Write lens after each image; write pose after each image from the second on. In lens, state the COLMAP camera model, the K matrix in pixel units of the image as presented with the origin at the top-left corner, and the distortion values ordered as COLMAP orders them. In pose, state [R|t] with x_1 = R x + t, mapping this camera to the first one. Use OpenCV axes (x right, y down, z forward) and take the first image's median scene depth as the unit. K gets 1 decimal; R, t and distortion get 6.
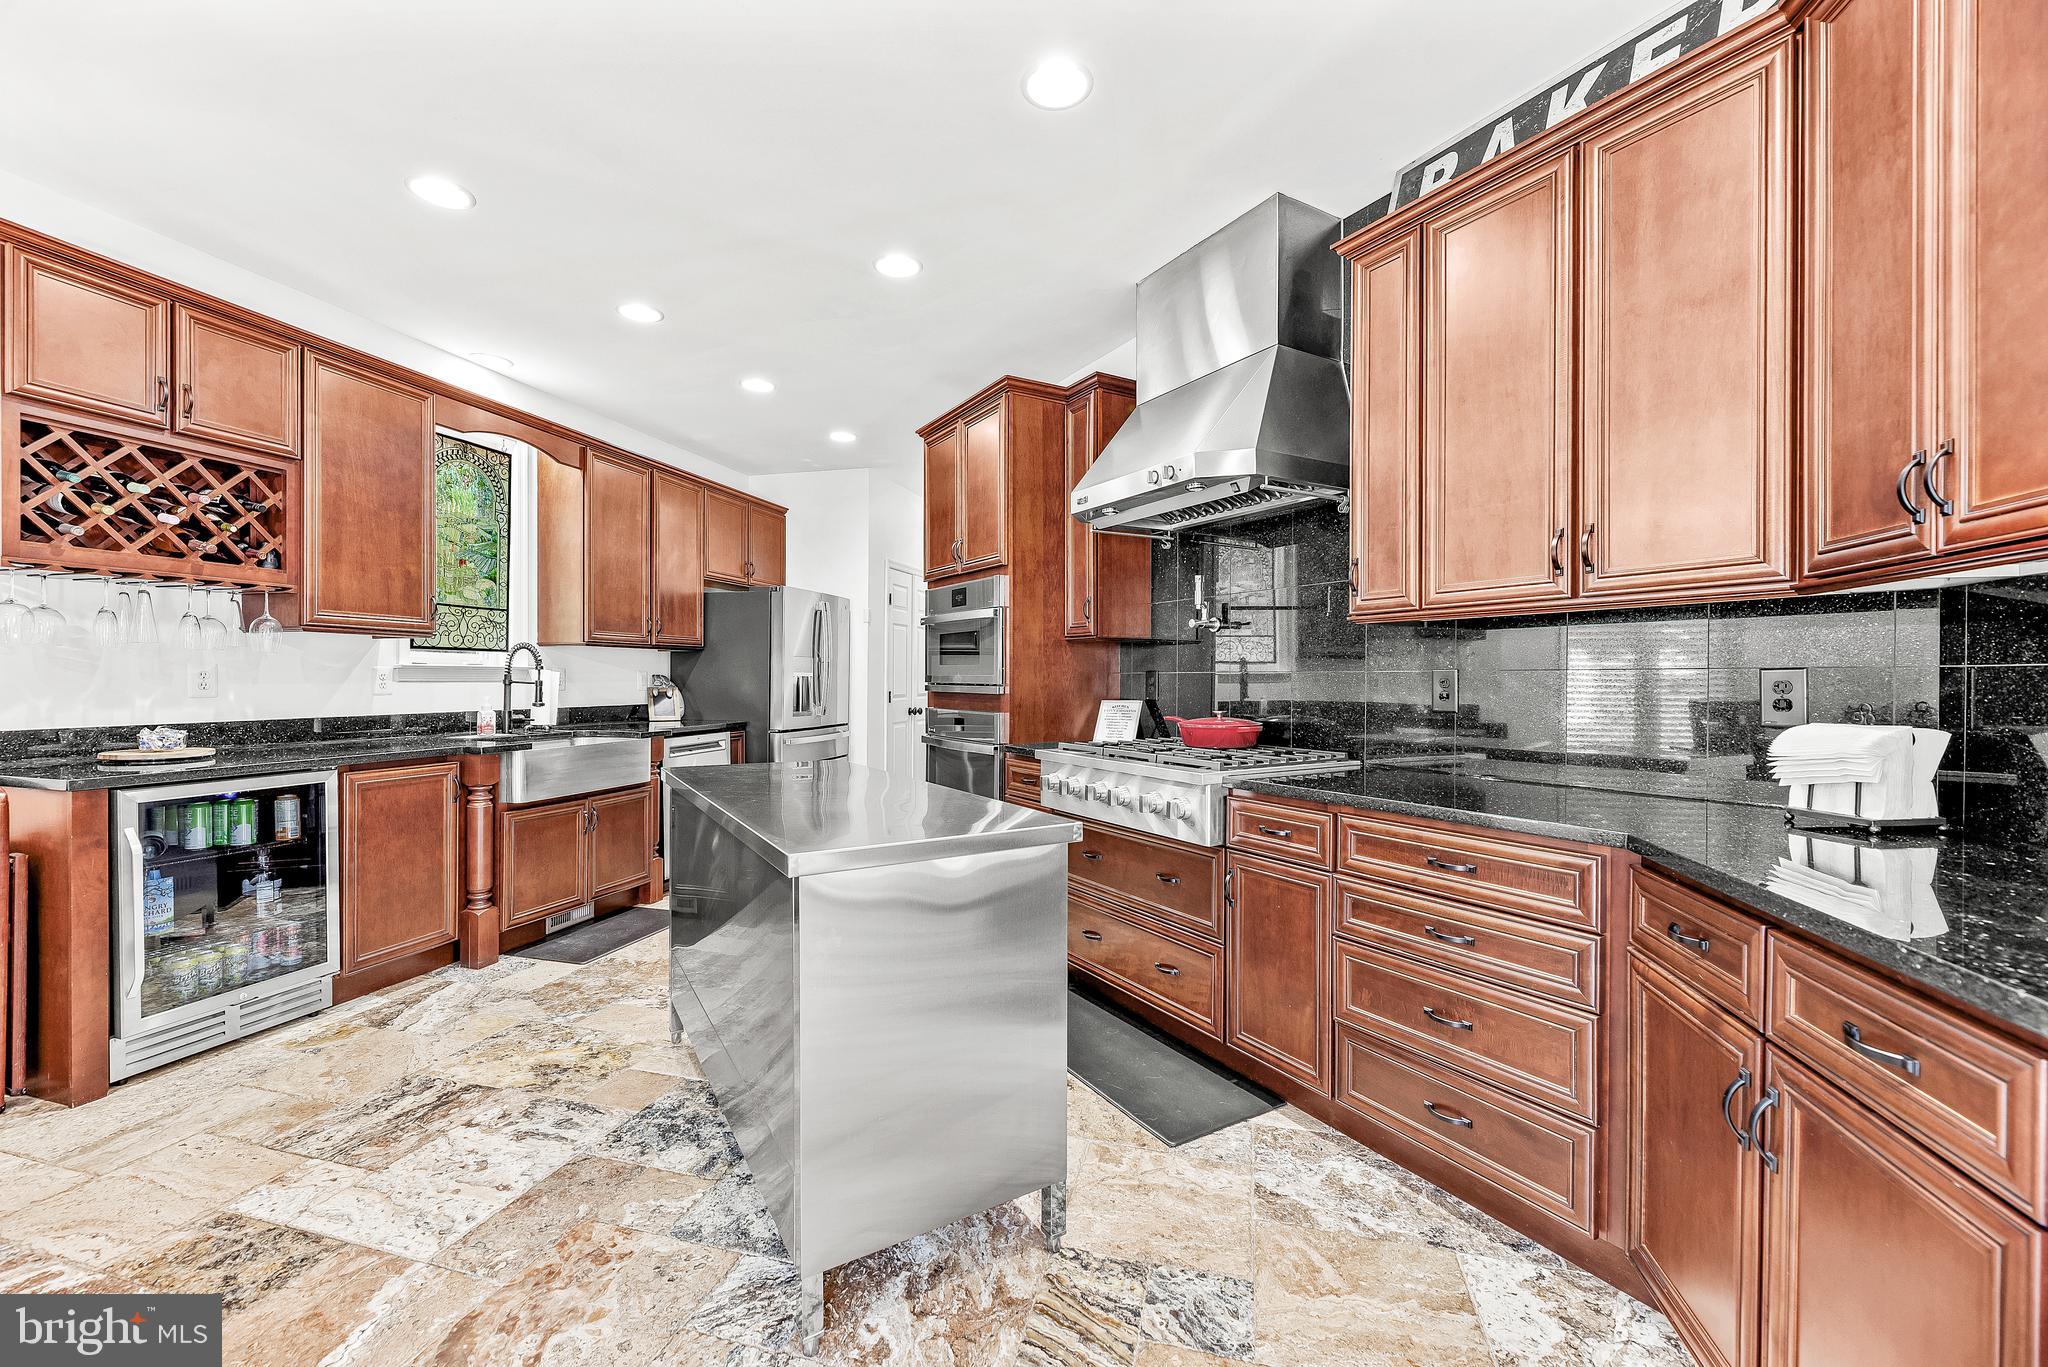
lens RADIAL K [[822.1, 0, 1012.2], [0, 822.1, 686.4], [0, 0, 1]] dist [-0.001609, -0.000339]
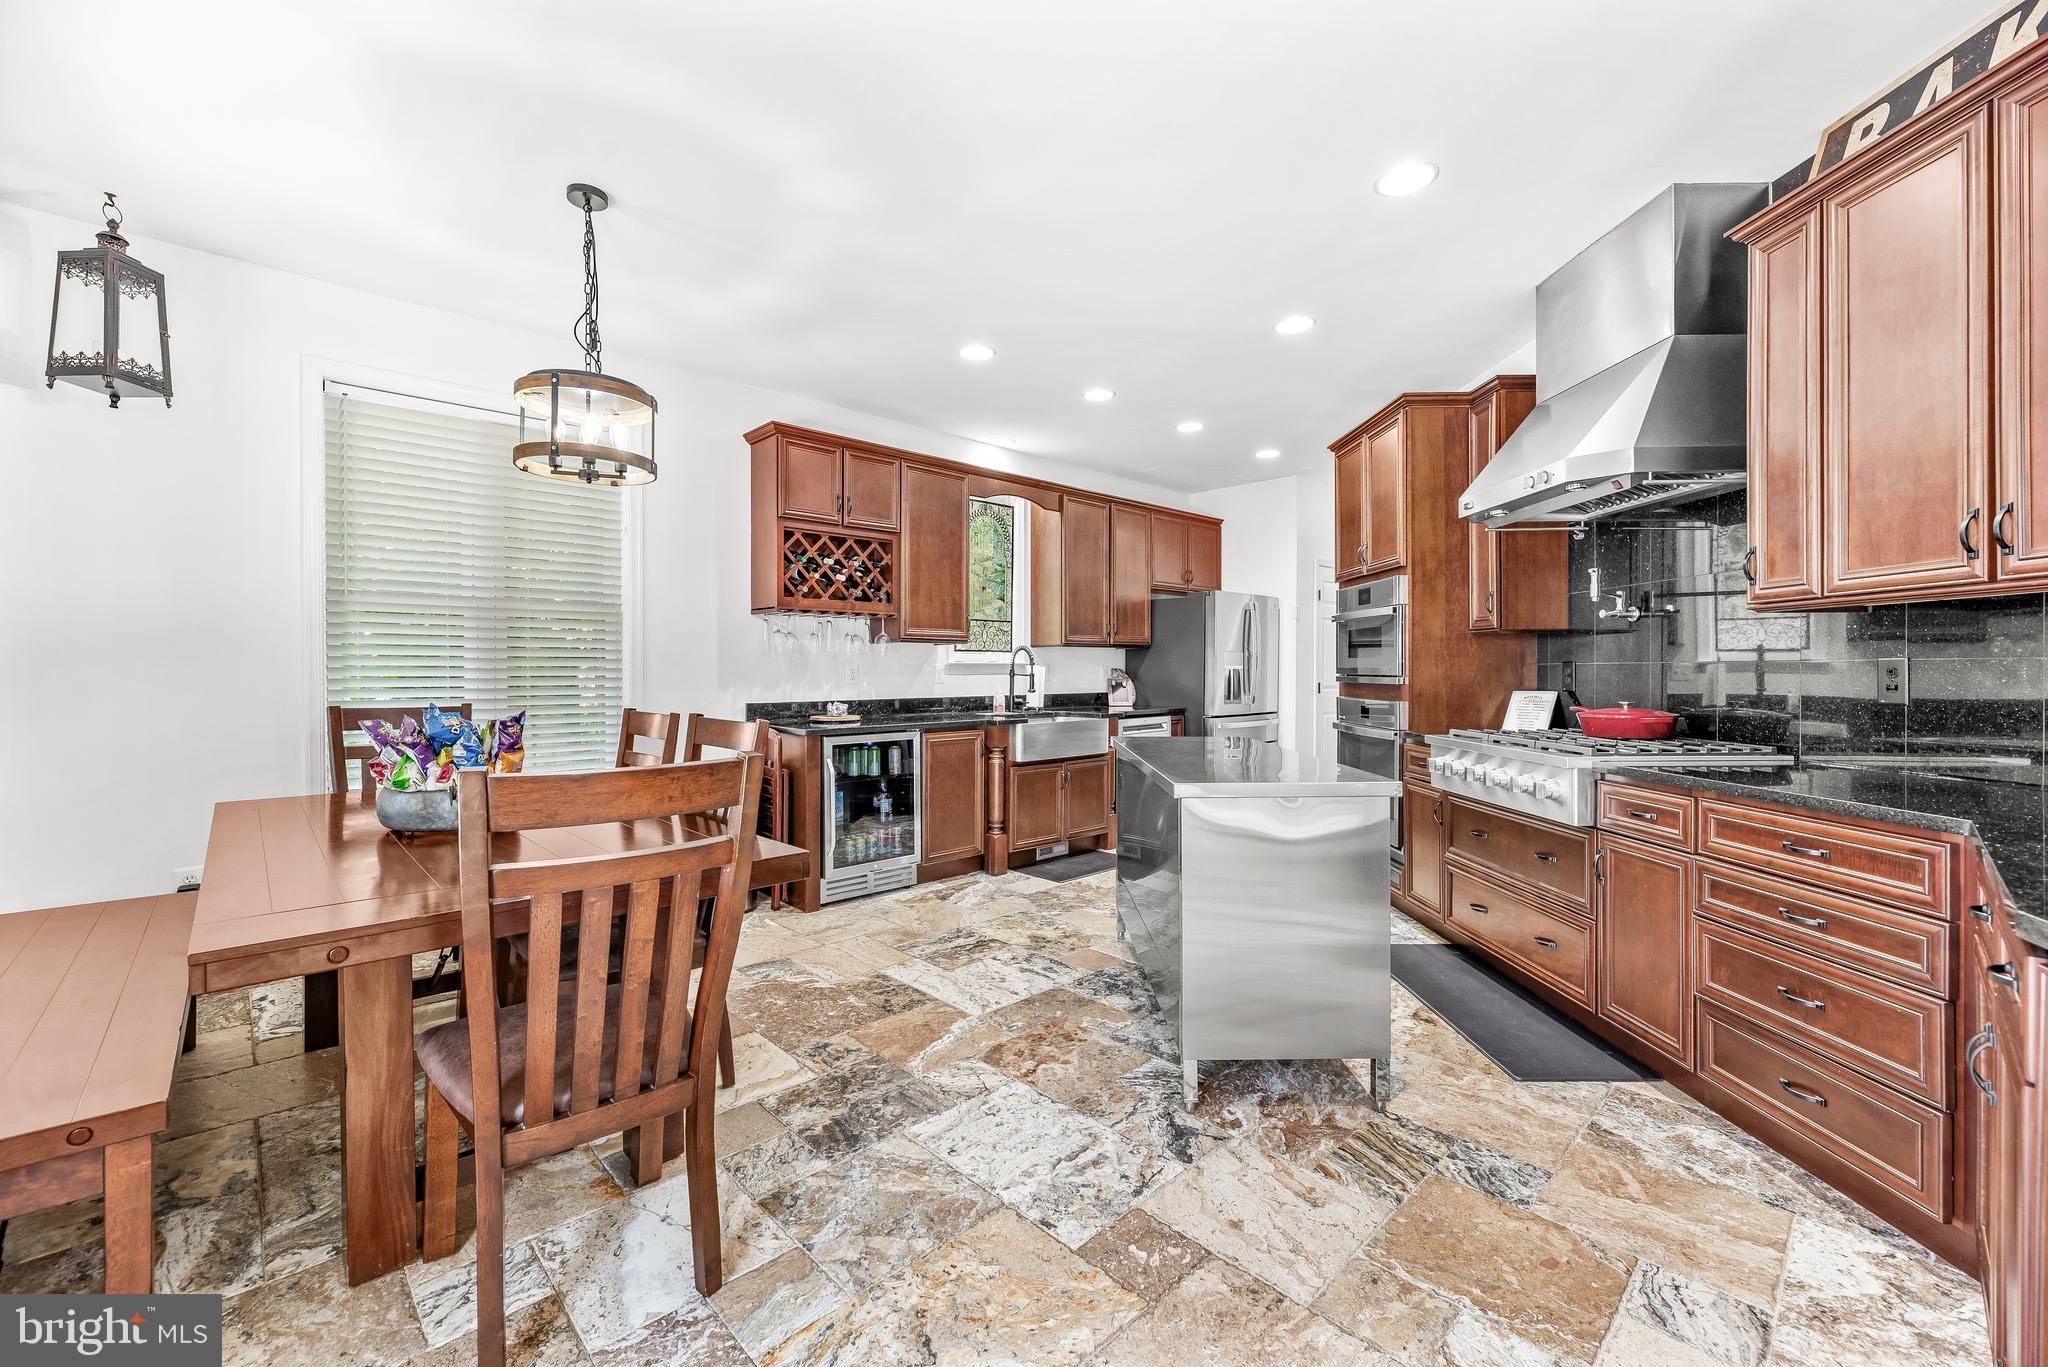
lens RADIAL K [[827.4, 0, 1016.6], [0, 827.4, 673.8], [0, 0, 1]] dist [-0.000255, -0.000043]
pose [[0.858835, -0.003026, -0.512244, 0.150909], [0.000114, 0.999984, -0.005717, 0.001944], [0.512253, 0.004852, 0.858821, -0.276188]]
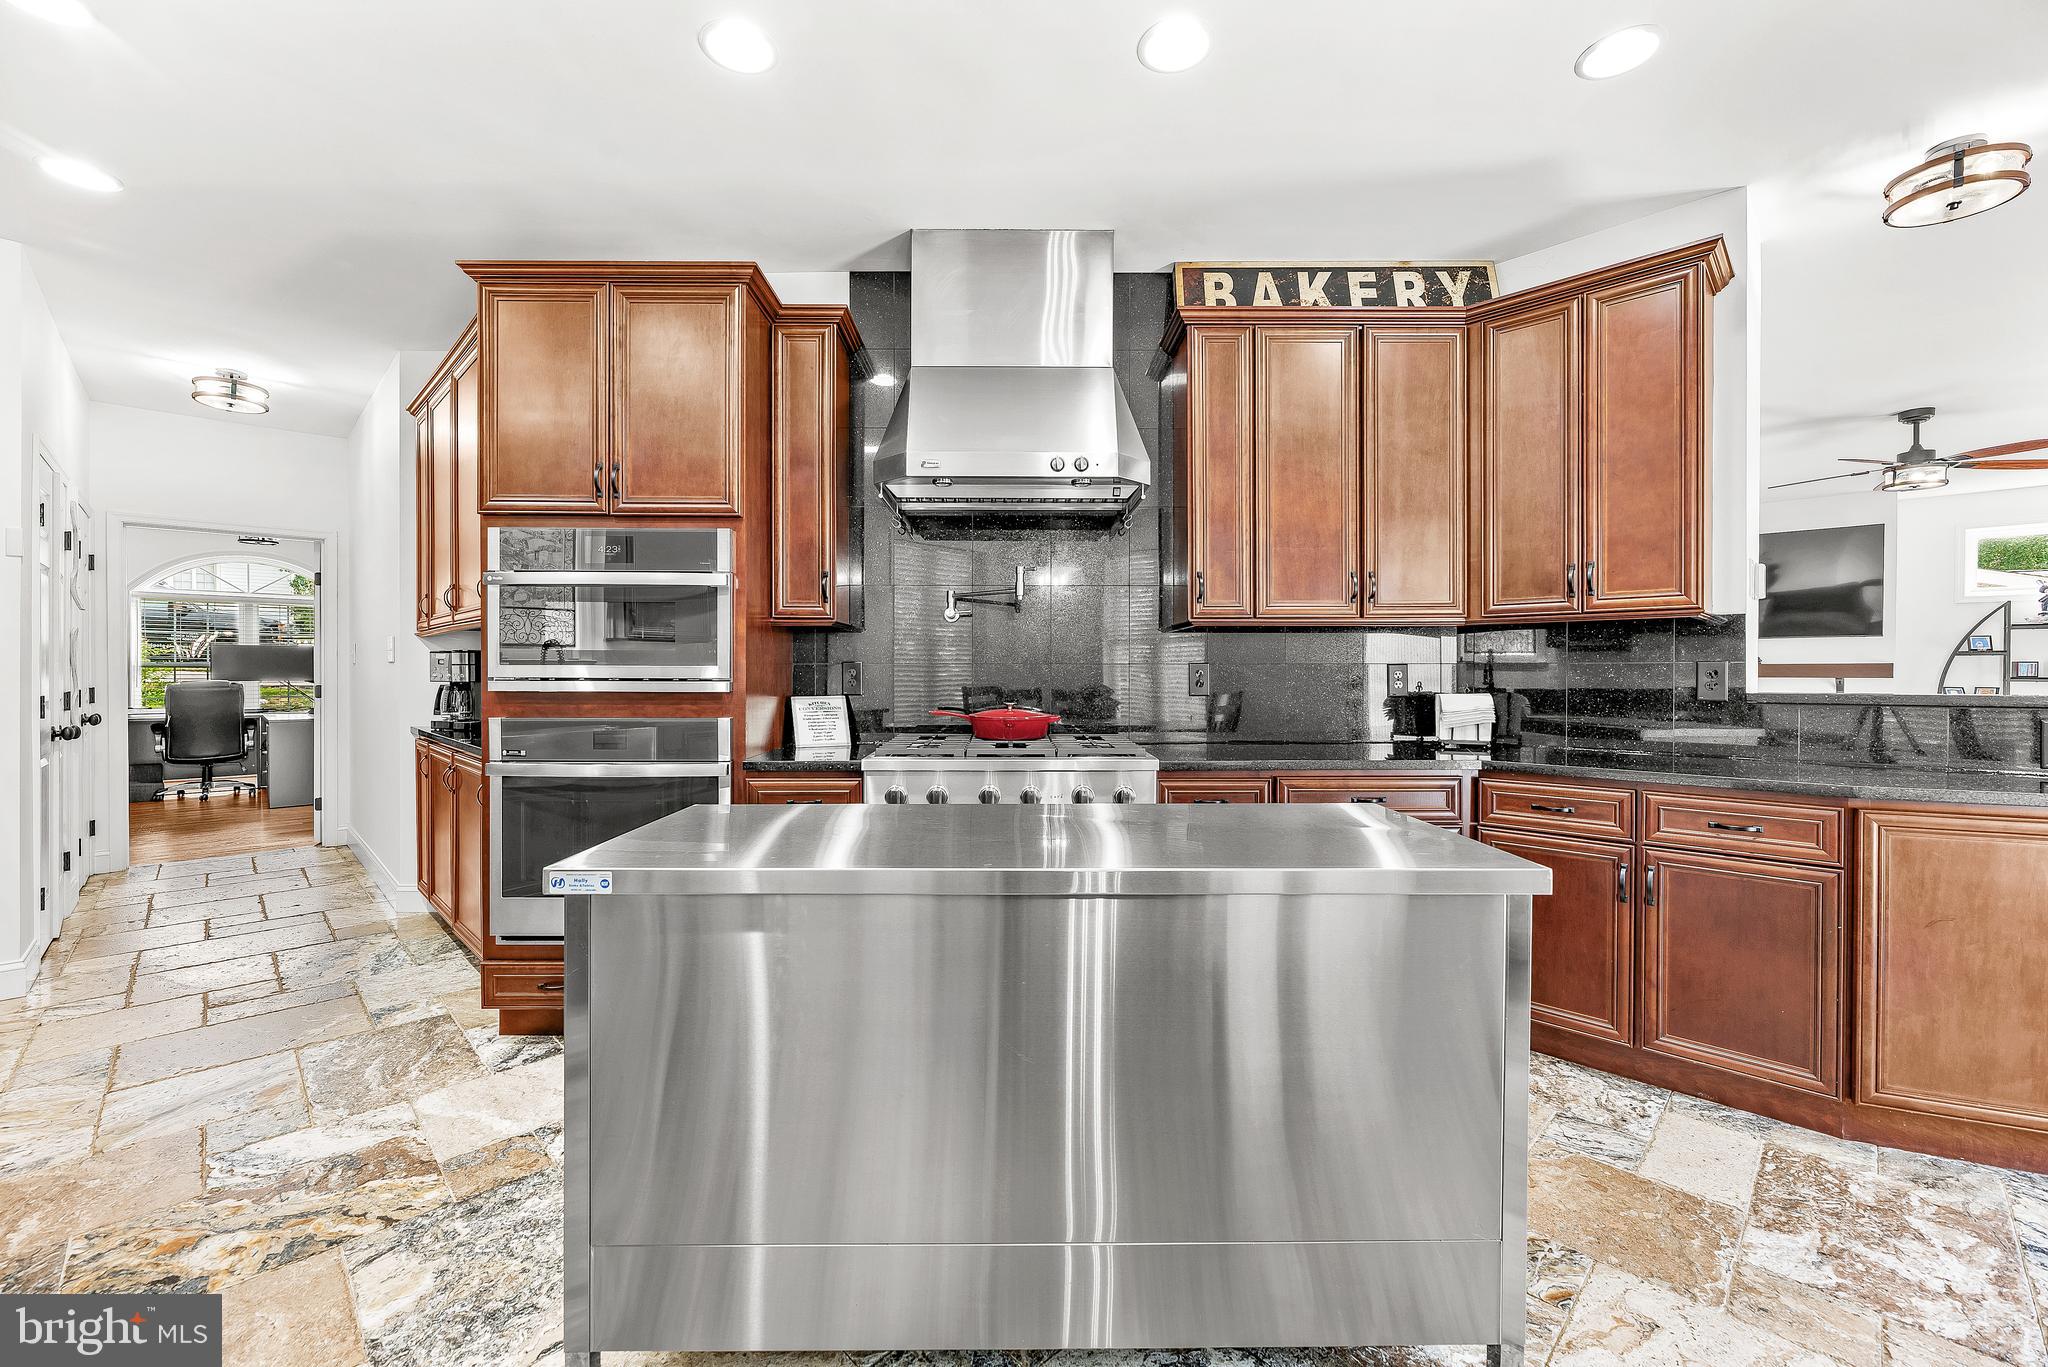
lens RADIAL K [[820.6, 0, 1012.0], [0, 820.6, 678.1], [0, 0, 1]] dist [-0.000548, -0.006253]
pose [[0.505711, -0.009924, 0.862646, -0.705756], [0.008443, 0.999943, 0.006554, -0.007526], [-0.862662, 0.003969, 0.505766, 0.564598]]
